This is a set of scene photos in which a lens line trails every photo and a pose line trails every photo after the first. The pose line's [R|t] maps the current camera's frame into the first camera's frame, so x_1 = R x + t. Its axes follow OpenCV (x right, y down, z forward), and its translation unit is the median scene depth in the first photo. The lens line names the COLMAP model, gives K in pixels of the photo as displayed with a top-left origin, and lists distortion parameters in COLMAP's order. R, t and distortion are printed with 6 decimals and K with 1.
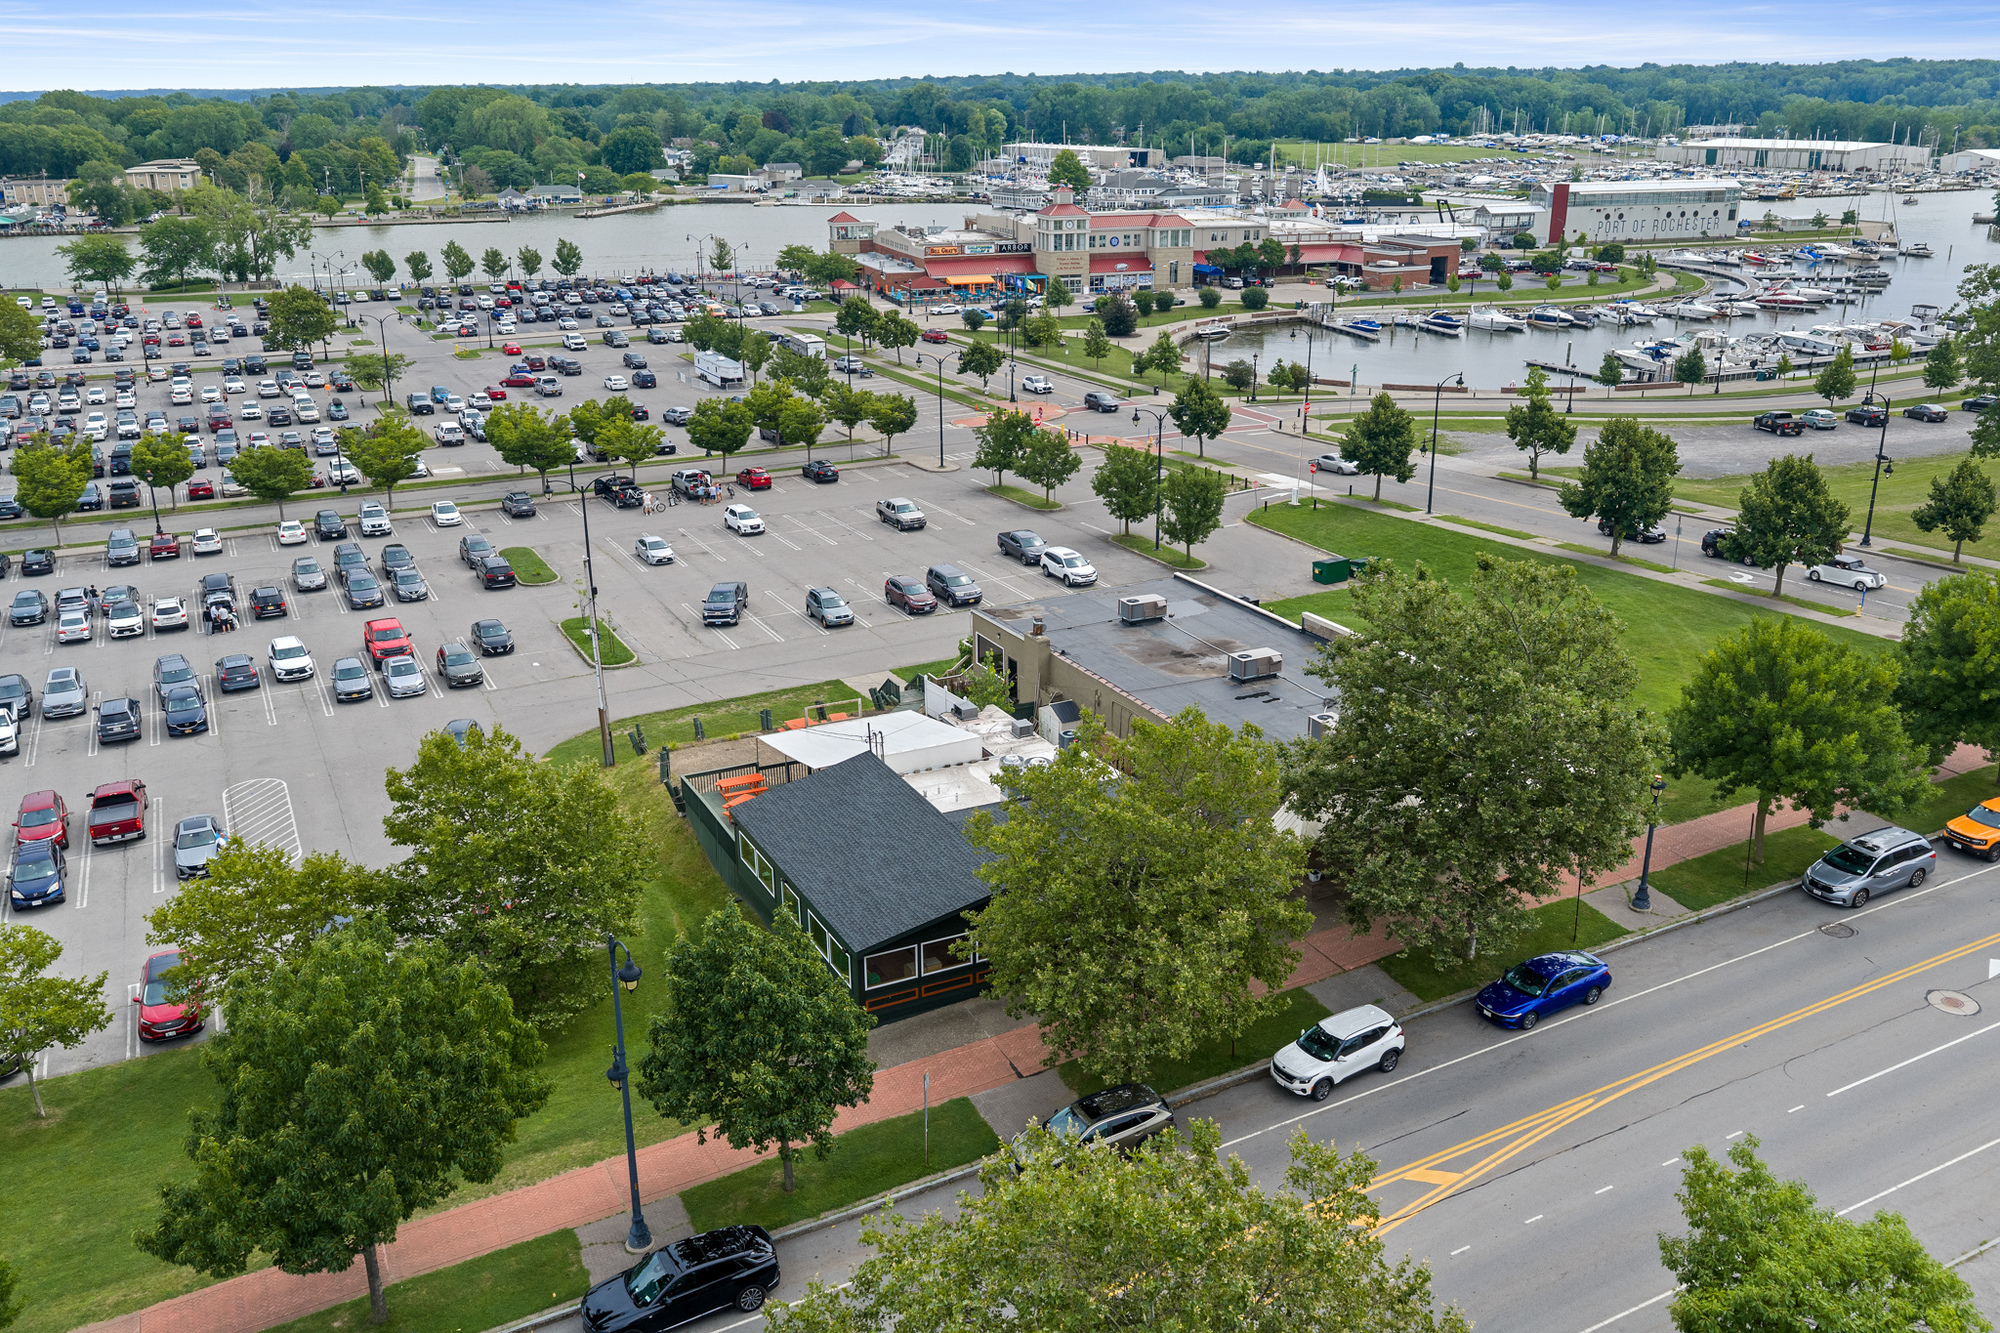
lens RADIAL K [[1664.4, 0, 1000.0], [0, 1664.4, 666.5], [0, 0, 1]] dist [0.001868, 0.000249]
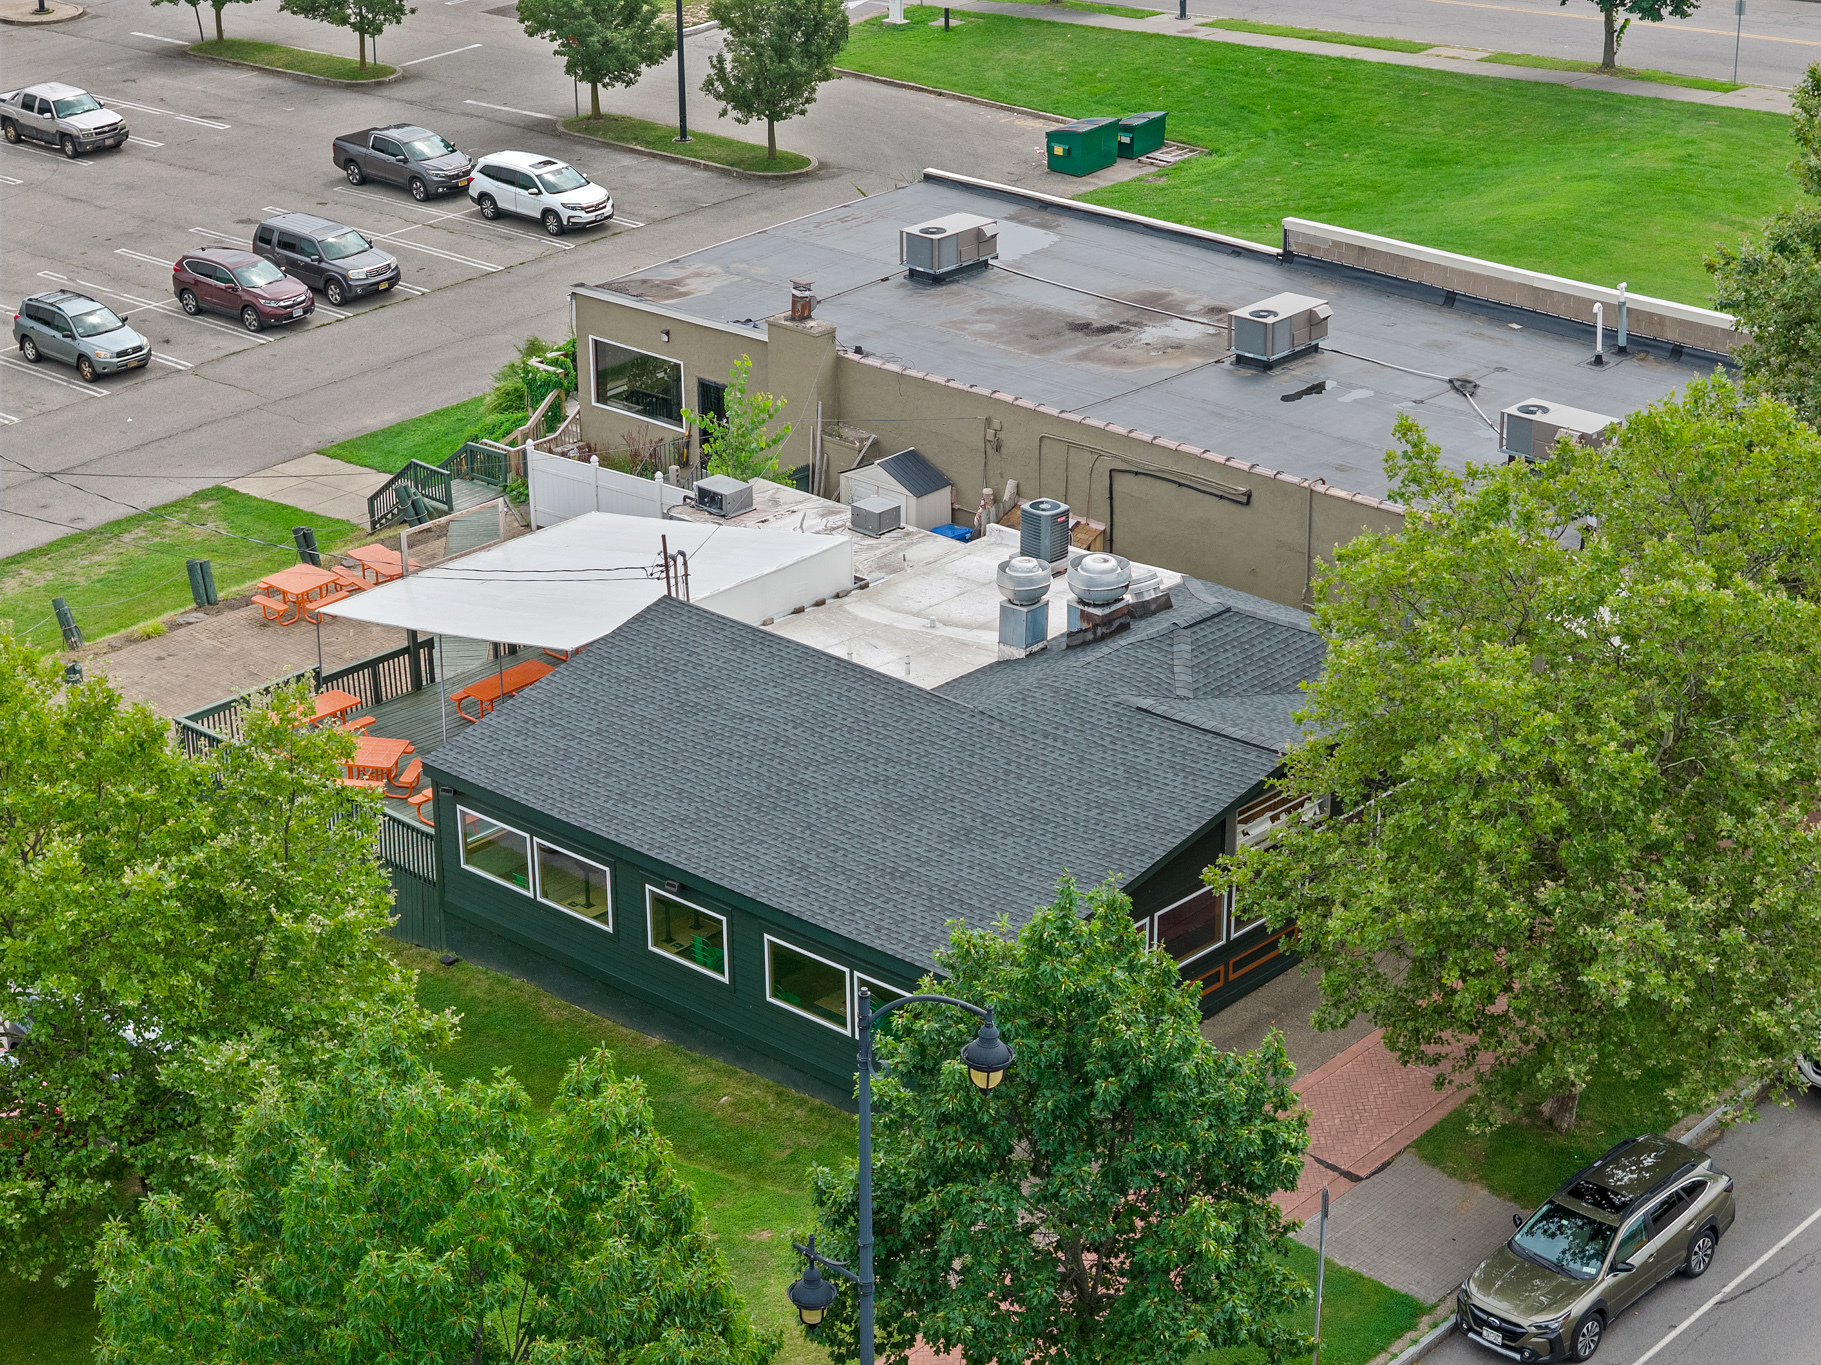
lens RADIAL K [[3687.0, 0, 910.5], [0, 3687.0, 682.5], [0, 0, 1]] dist [-0.099178, -0.368215]
pose [[0.933625, -0.139920, 0.329798, -0.228388], [0.117094, 0.989197, 0.088194, -0.004553], [-0.338575, -0.043723, 0.939923, 0.016972]]
